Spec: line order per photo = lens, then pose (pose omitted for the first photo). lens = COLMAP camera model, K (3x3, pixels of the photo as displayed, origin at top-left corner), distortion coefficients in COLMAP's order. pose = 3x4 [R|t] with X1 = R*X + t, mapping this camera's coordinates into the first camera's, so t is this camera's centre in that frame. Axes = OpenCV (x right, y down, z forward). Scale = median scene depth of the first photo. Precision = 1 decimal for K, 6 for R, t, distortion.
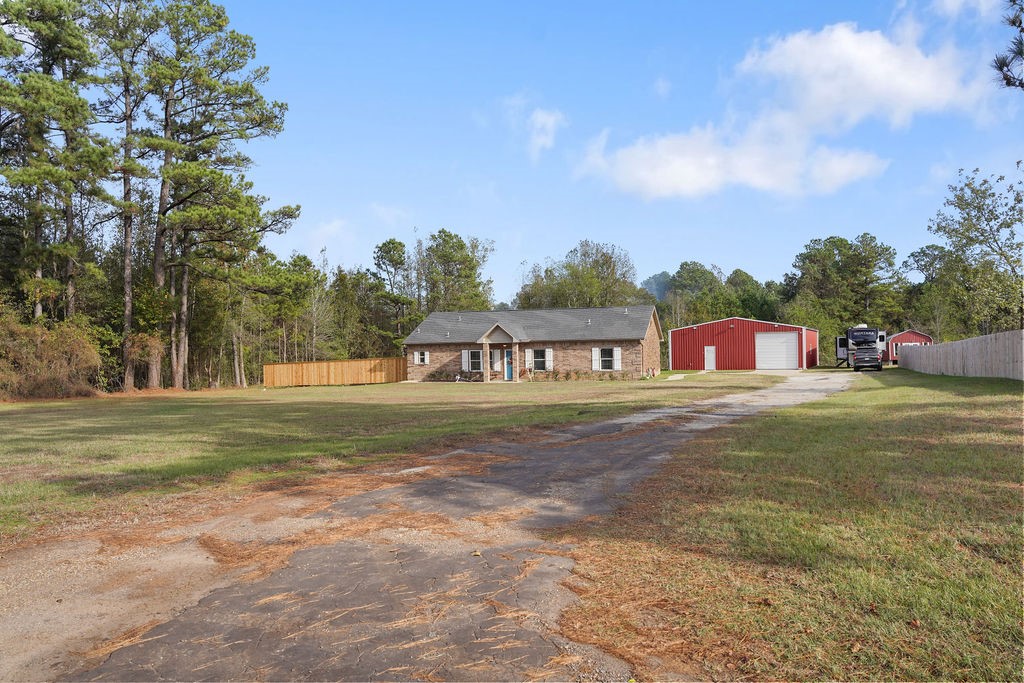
lens RADIAL K [[713.7, 0, 512.0], [0, 713.7, 341.5], [0, 0, 1]] dist [-0.177970, 0.139532]
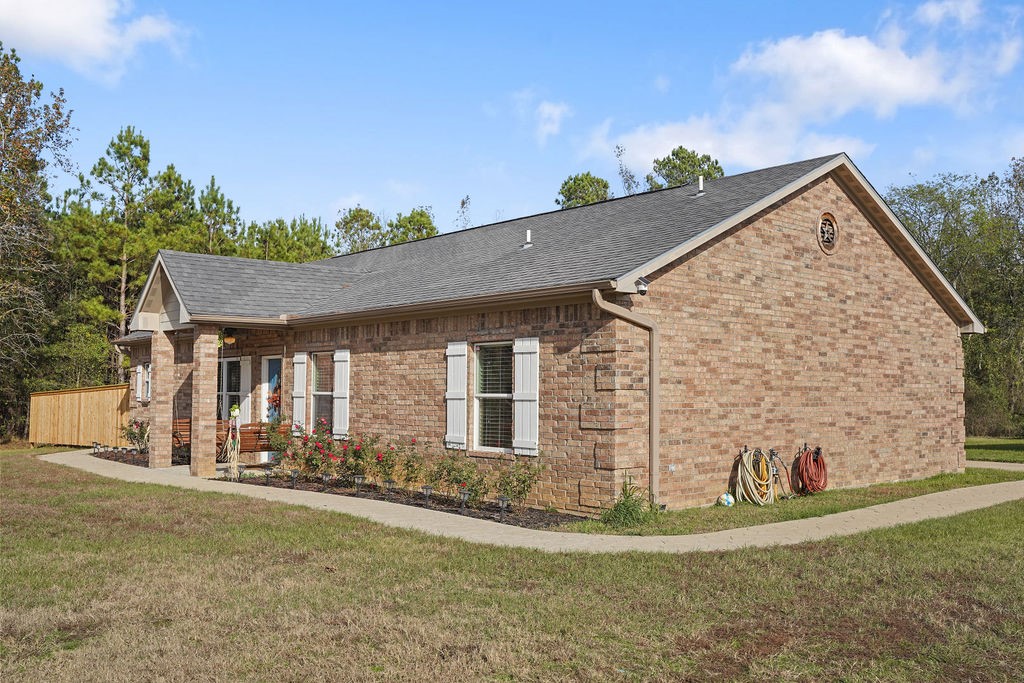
lens RADIAL K [[921.1, 0, 512.0], [0, 921.1, 341.5], [0, 0, 1]] dist [-0.005020, -0.001634]
pose [[0.872221, -0.007278, -0.489058, 0.248964], [-0.011314, 0.999322, -0.035050, 0.016898], [0.488981, 0.036104, 0.871547, 0.714561]]
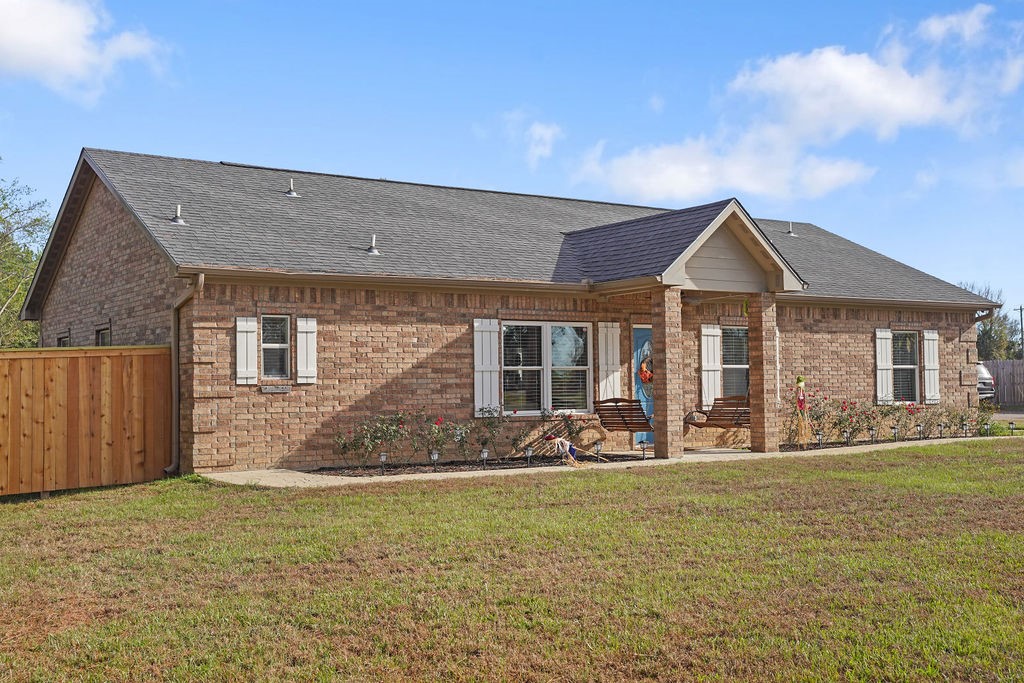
lens RADIAL K [[1156.3, 0, 512.0], [0, 1156.3, 341.5], [0, 0, 1]] dist [0.007463, 0.016378]
pose [[0.600424, 0.040486, 0.798656, -0.343631], [-0.008123, 0.998975, -0.044534, 0.034631], [-0.799640, 0.020252, 0.600138, 0.775684]]
